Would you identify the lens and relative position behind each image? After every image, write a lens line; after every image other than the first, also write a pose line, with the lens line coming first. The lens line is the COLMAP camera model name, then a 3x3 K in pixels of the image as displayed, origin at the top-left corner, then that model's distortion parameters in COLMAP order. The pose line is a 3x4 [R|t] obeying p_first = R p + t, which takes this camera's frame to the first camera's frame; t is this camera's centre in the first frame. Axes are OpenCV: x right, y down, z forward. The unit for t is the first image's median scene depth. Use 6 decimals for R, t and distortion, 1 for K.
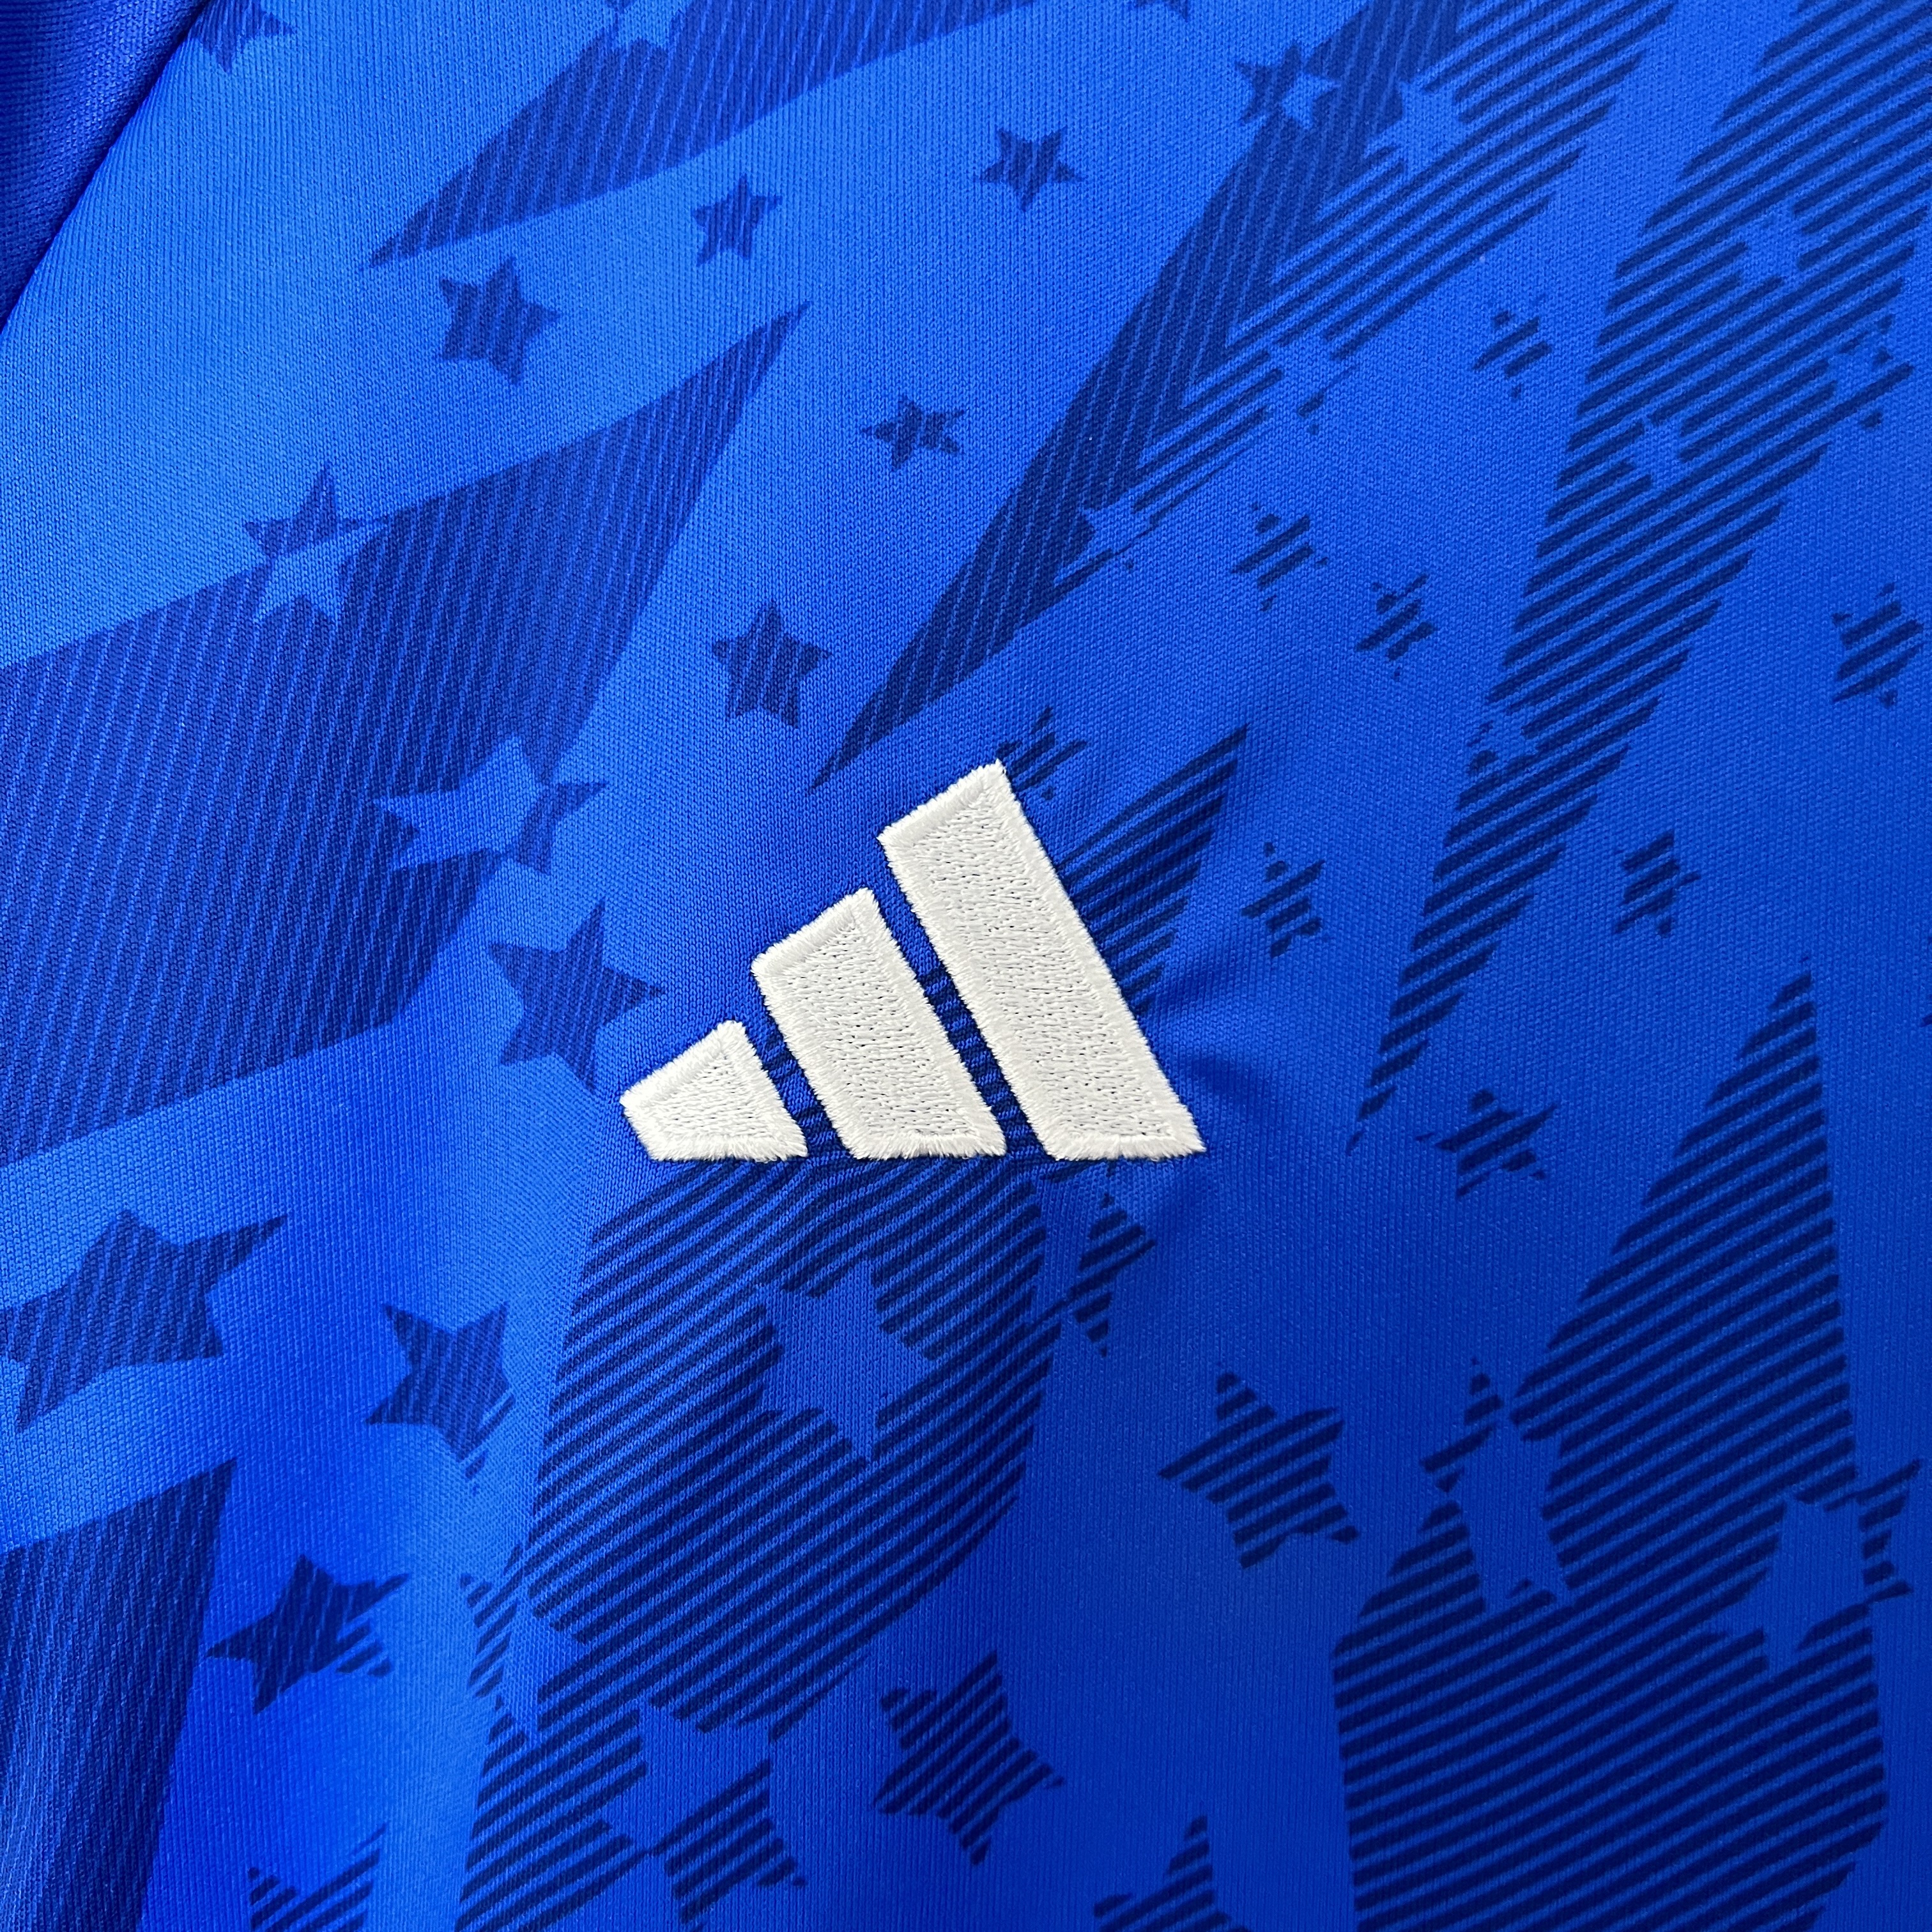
lens RADIAL K [[1989.5, 0, 976.4], [0, 1989.5, 957.6], [0, 0, 1]] dist [0.054769, -0.208847]
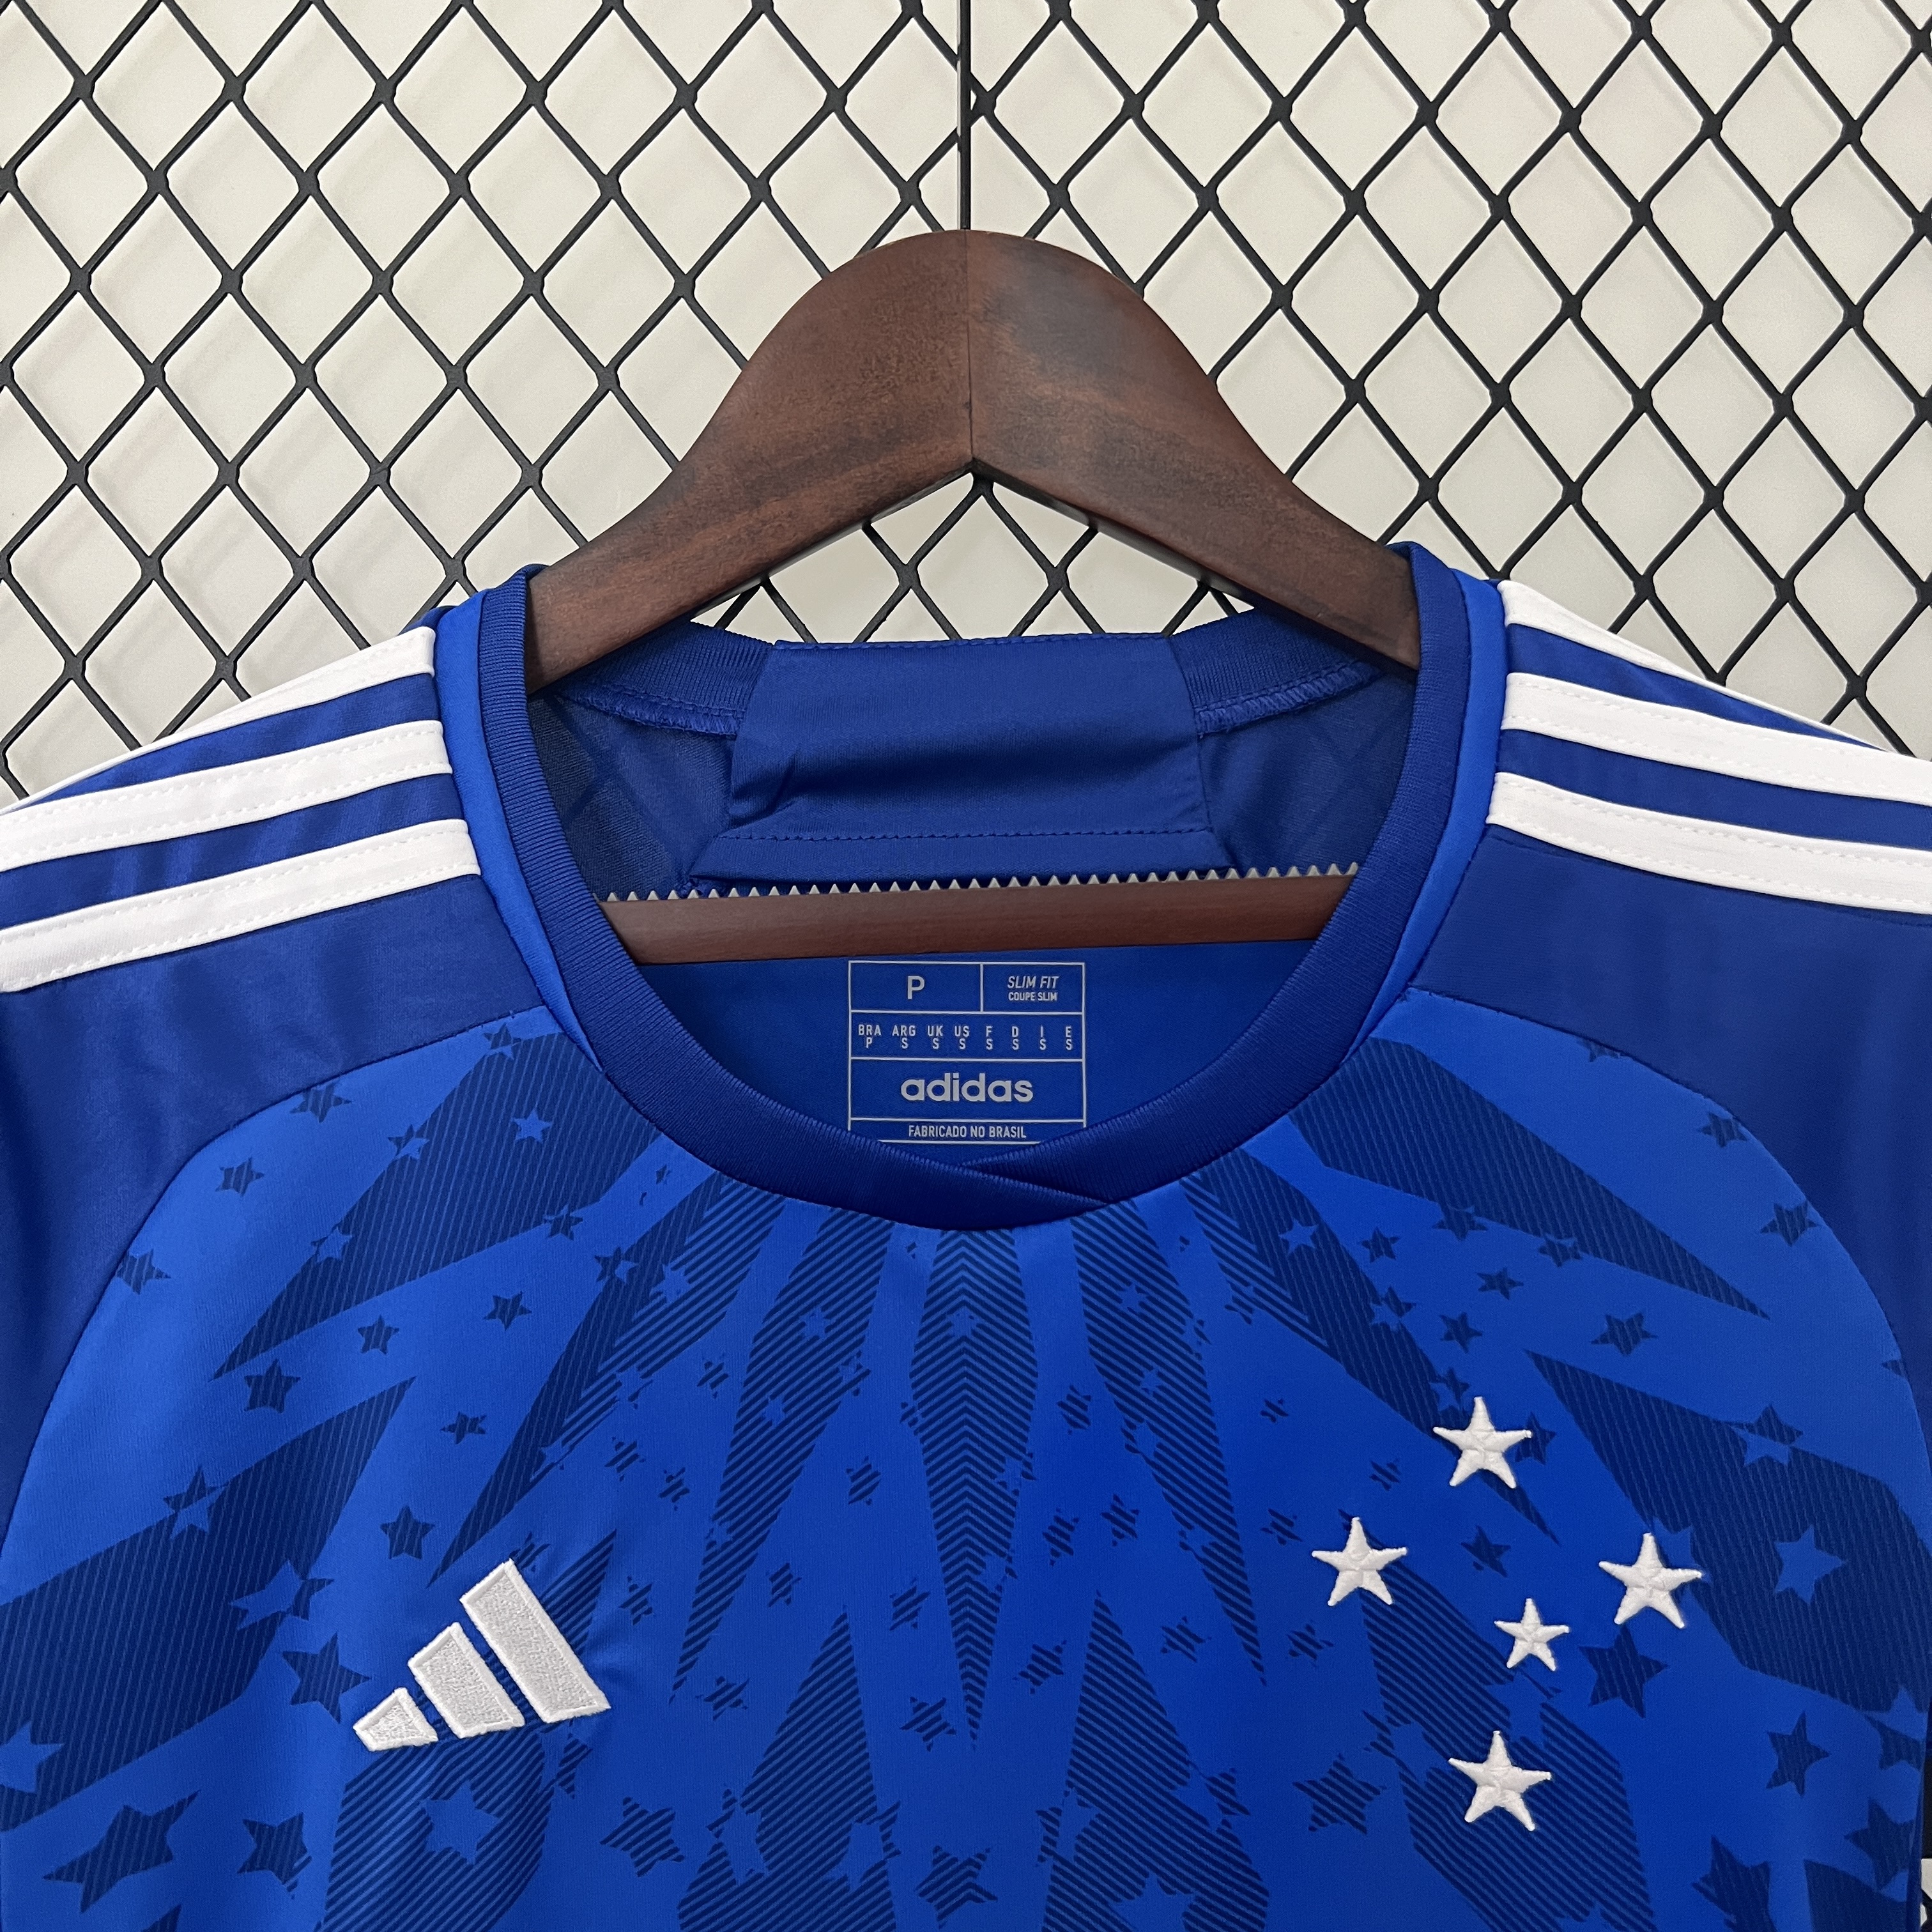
lens RADIAL K [[1921.1, 0, 966.0], [0, 1921.1, 966.0], [0, 0, 1]] dist [0.007422, -0.024729]
pose [[0.970419, -0.063382, 0.232957, 0.048619], [0.063591, 0.997954, 0.006621, -0.784079], [-0.232900, 0.008389, 0.972465, -1.352459]]
